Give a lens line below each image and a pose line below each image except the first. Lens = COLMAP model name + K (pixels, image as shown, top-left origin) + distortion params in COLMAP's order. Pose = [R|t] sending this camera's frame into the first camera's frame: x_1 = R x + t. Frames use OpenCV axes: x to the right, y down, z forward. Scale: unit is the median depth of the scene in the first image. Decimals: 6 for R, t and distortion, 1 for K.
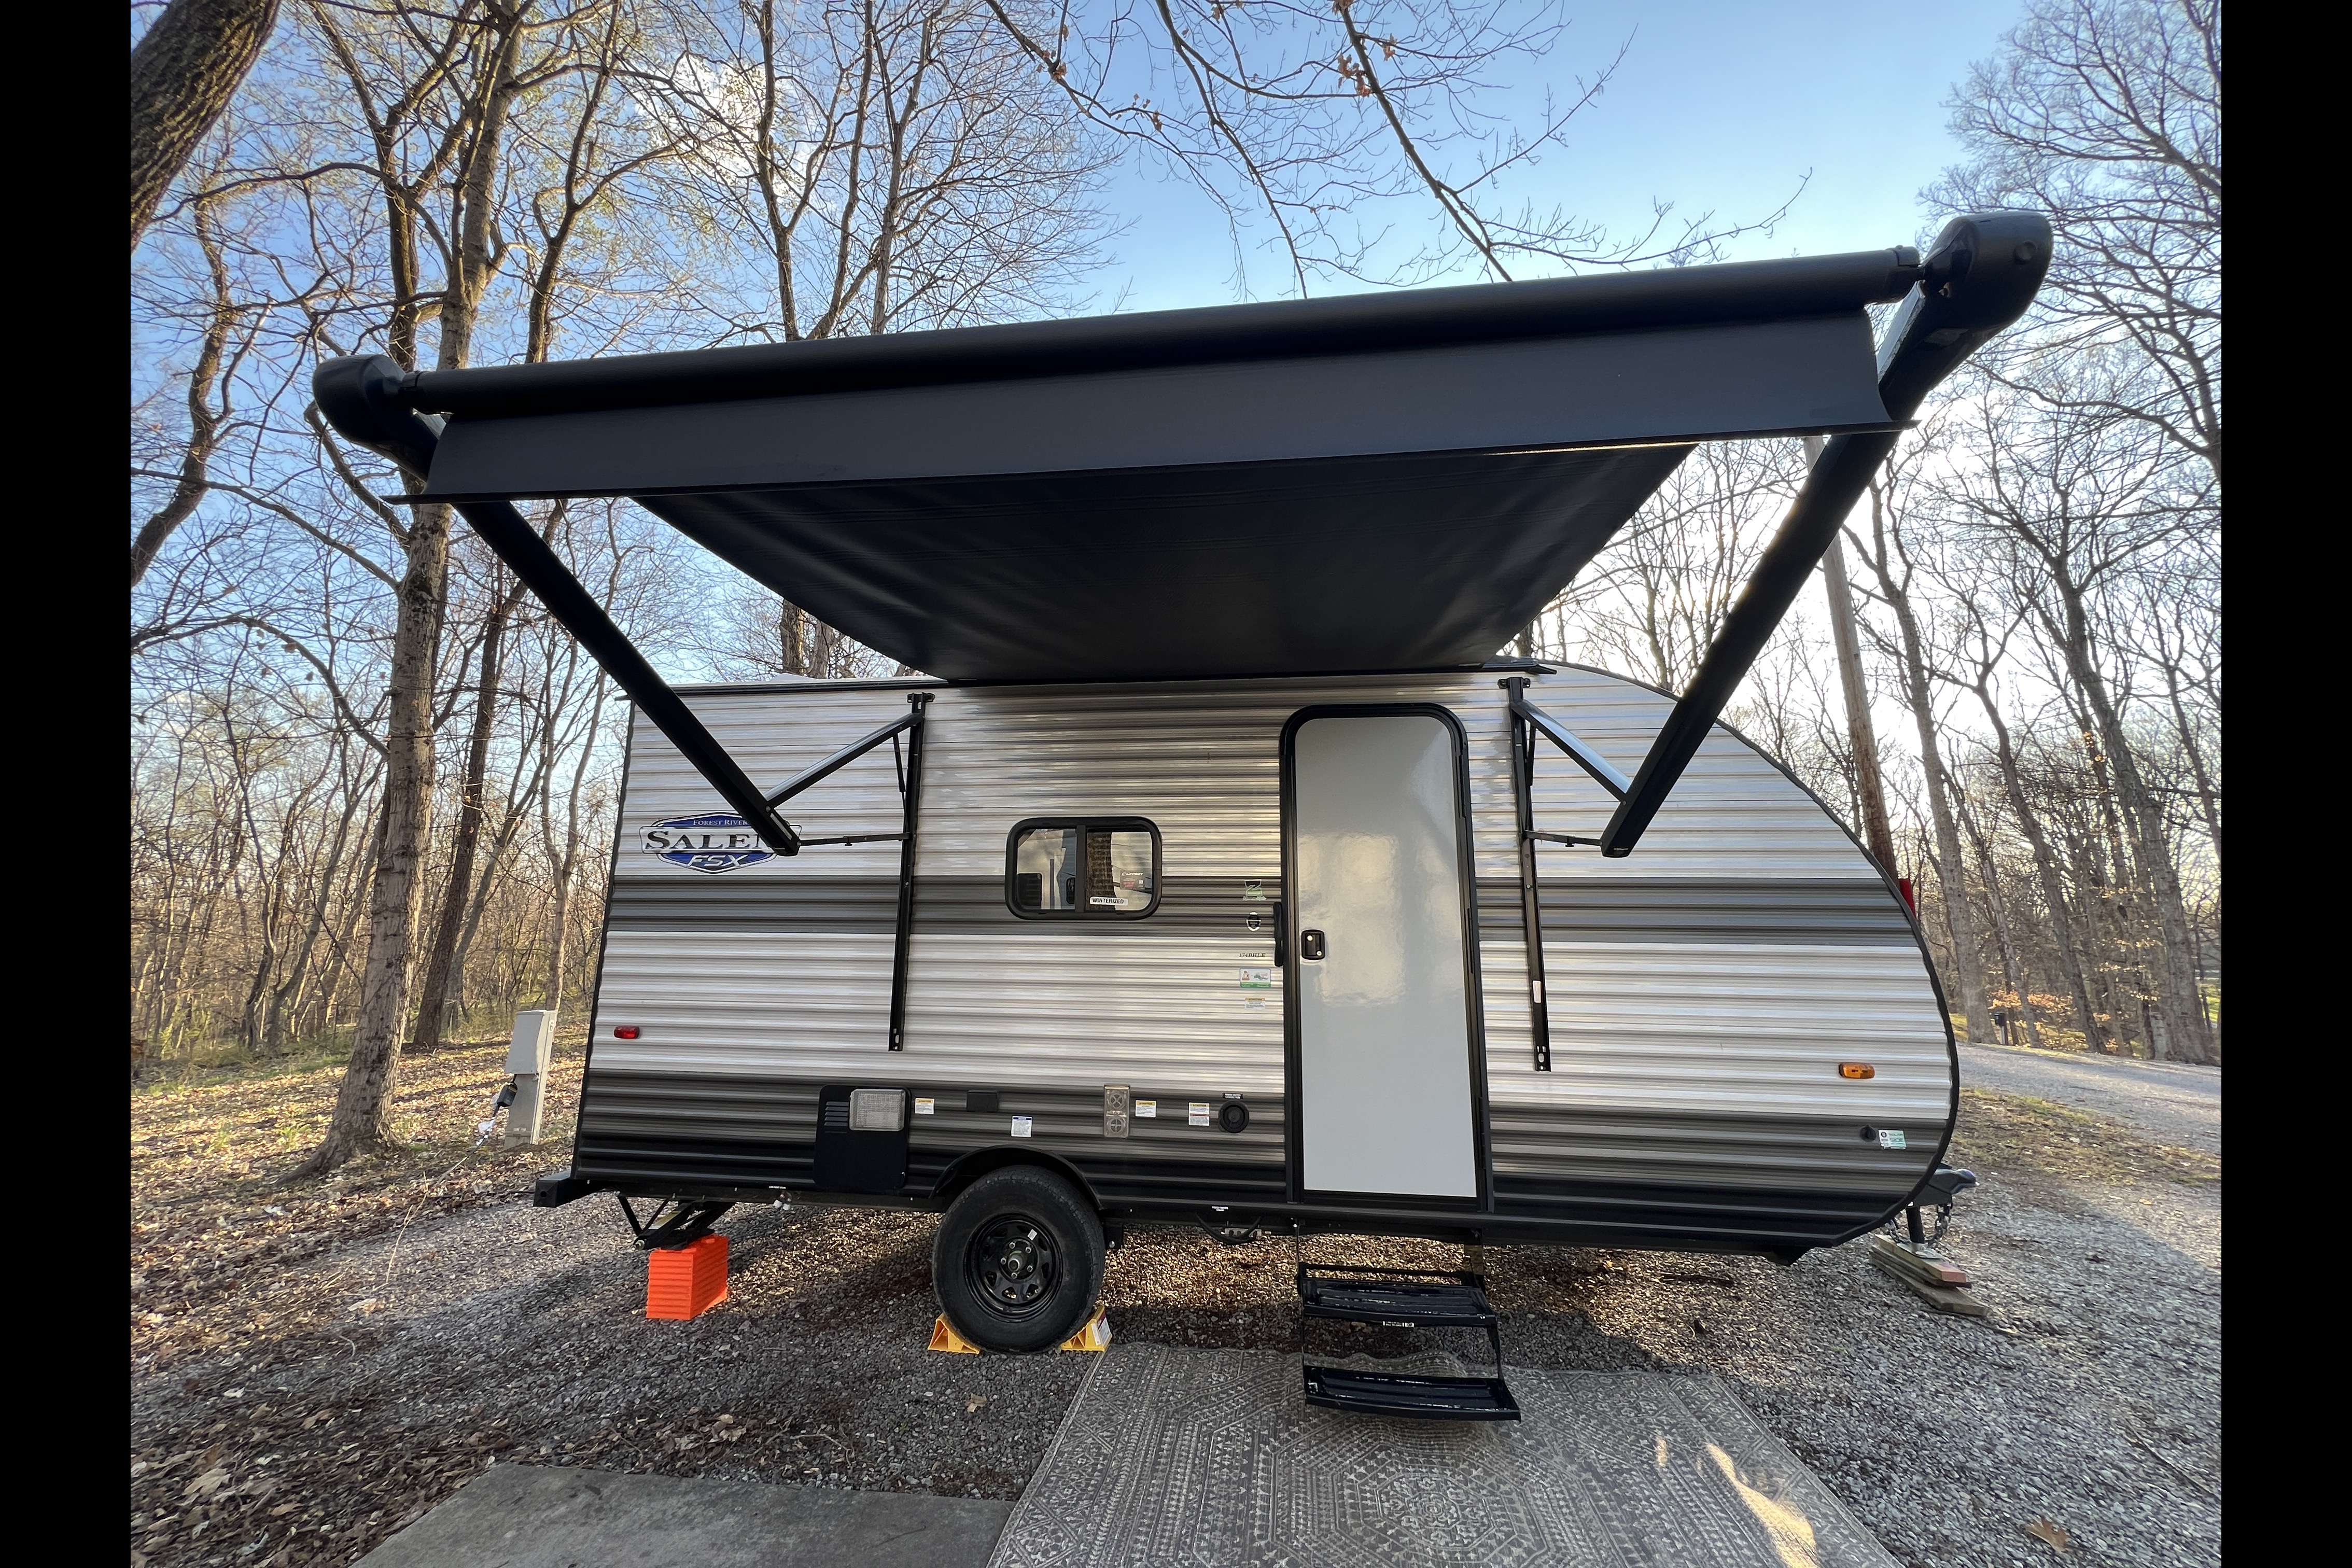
lens RADIAL K [[841.6, 0, 1170.0], [0, 841.6, 779.0], [0, 0, 1]] dist [-0.001239, 0.000323]
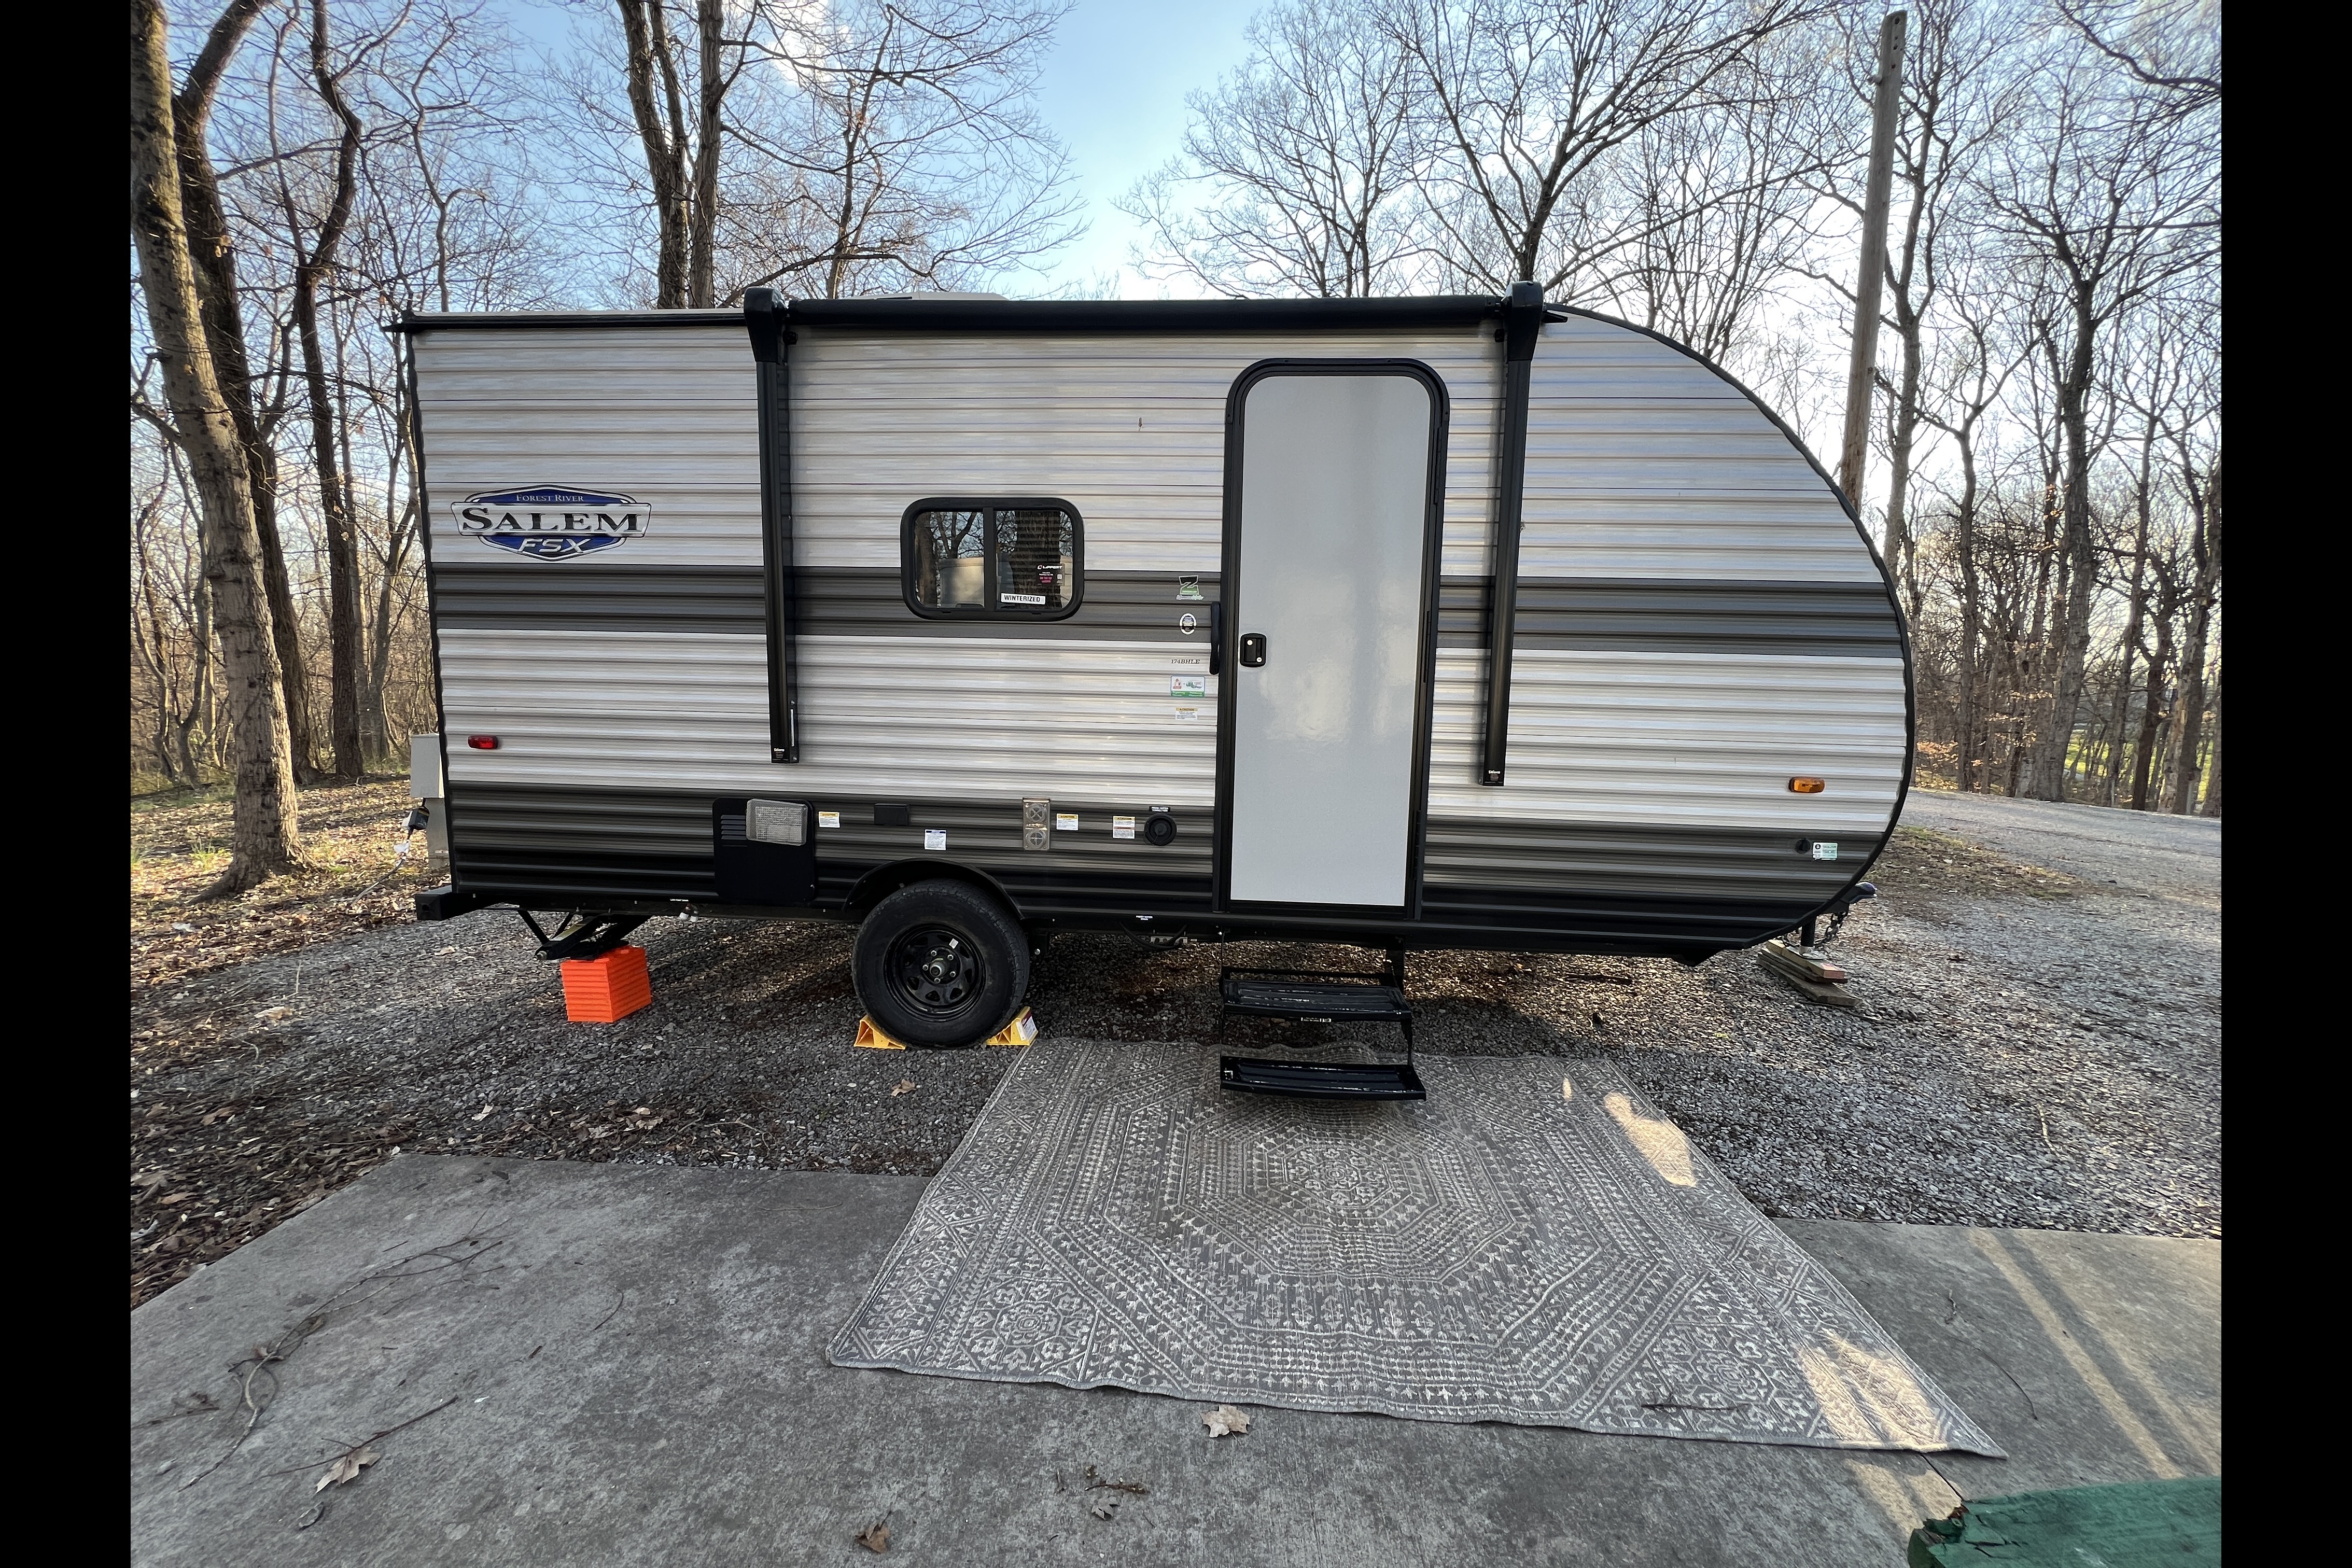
lens RADIAL K [[841.6, 0, 1170.0], [0, 841.6, 779.0], [0, 0, 1]] dist [-0.001239, 0.000323]
pose [[0.998390, 0.005499, 0.056460, 0.032026], [-0.021949, 0.955219, 0.295084, 0.065687], [-0.052309, -0.295848, 0.953802, 0.111556]]
